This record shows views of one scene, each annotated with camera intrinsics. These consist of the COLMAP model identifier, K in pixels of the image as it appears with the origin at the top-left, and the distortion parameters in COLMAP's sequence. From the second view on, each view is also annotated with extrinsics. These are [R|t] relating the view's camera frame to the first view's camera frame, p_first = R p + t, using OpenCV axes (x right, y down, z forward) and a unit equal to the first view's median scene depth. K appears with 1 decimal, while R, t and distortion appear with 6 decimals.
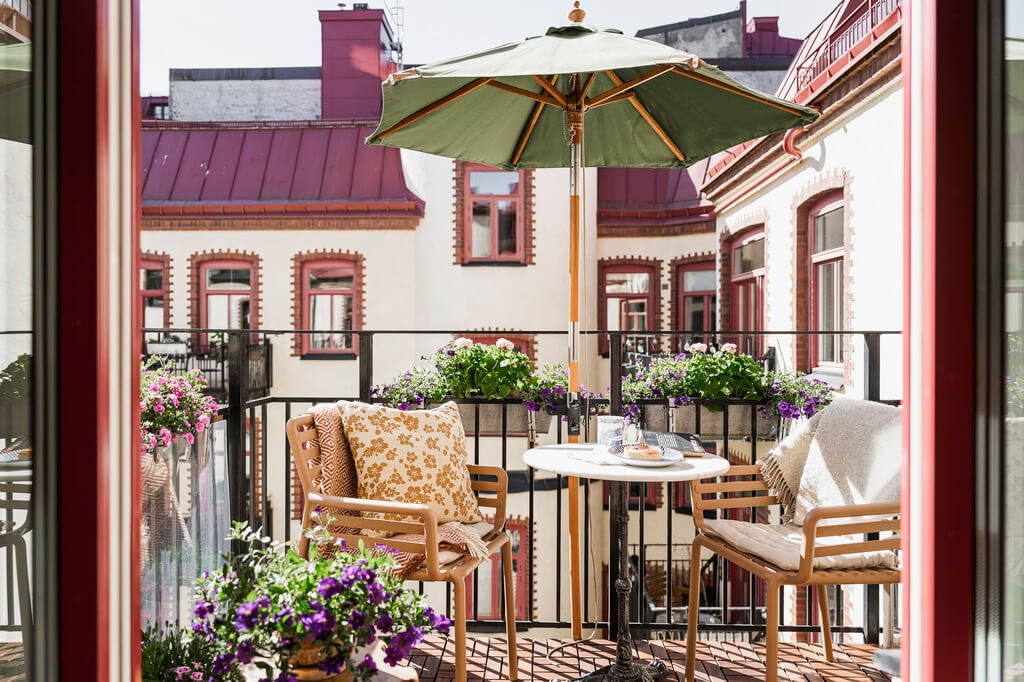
lens RADIAL K [[679.1, 0, 538.4], [0, 679.1, 346.1], [0, 0, 1]] dist [0.005773, -0.004021]
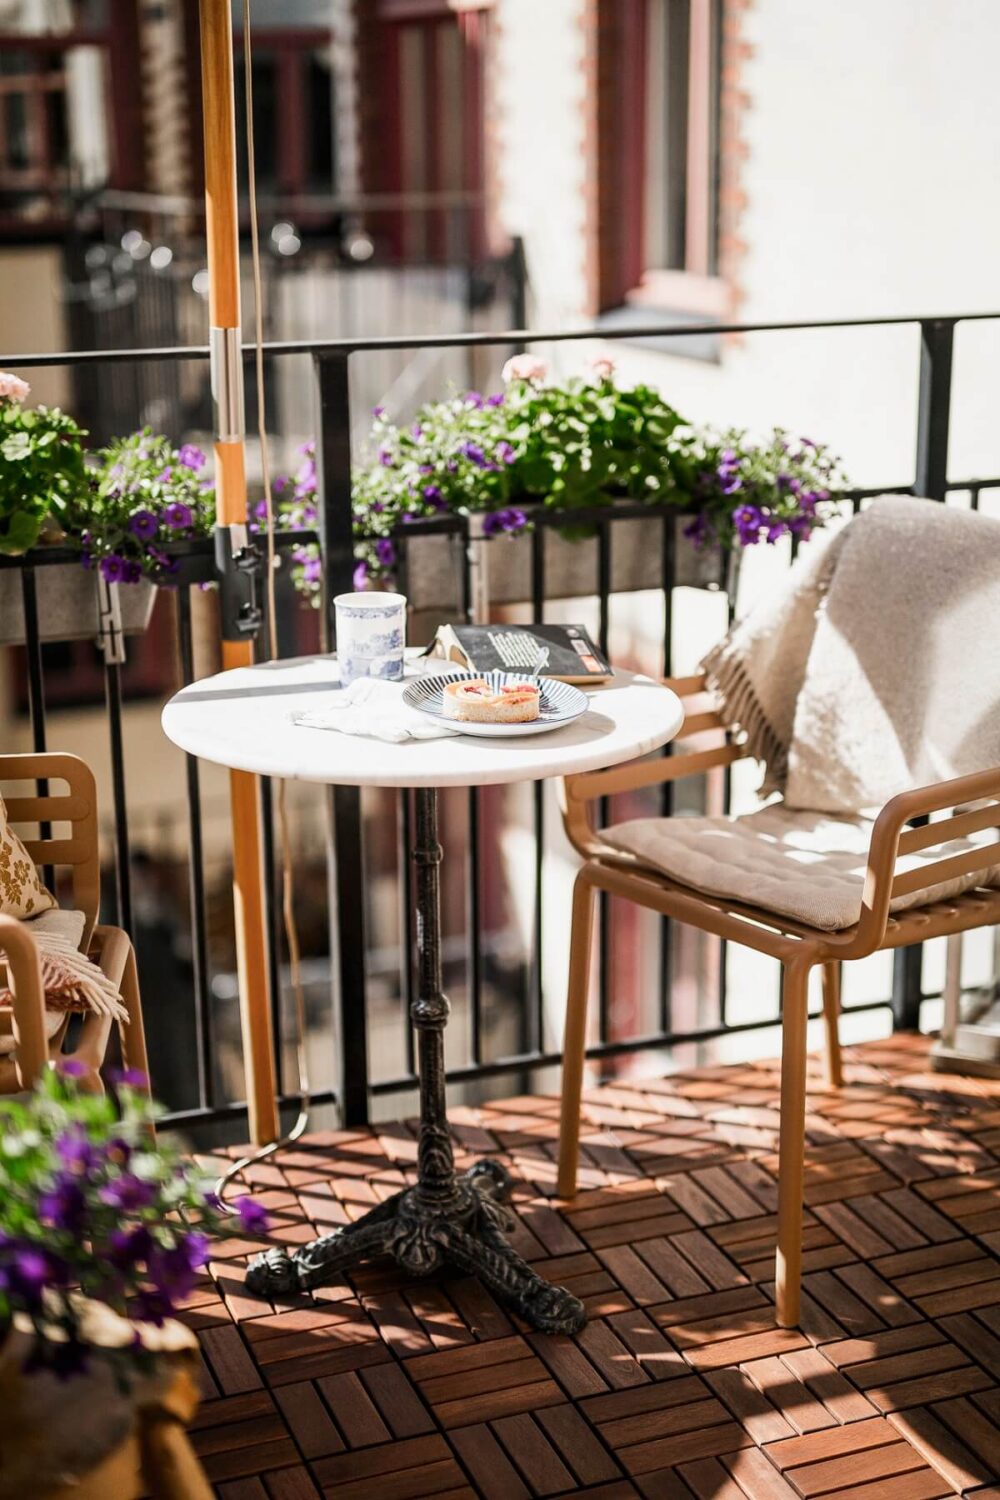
lens RADIAL K [[2179.9, 0, 495.4], [0, 2179.9, 742.4], [0, 0, 1]] dist [-0.001160, 0.000000]
pose [[0.925332, -0.114101, 0.361581, -0.253876], [0.012586, 0.962363, 0.271474, -0.134845], [-0.378948, -0.246653, 0.891942, -0.117402]]
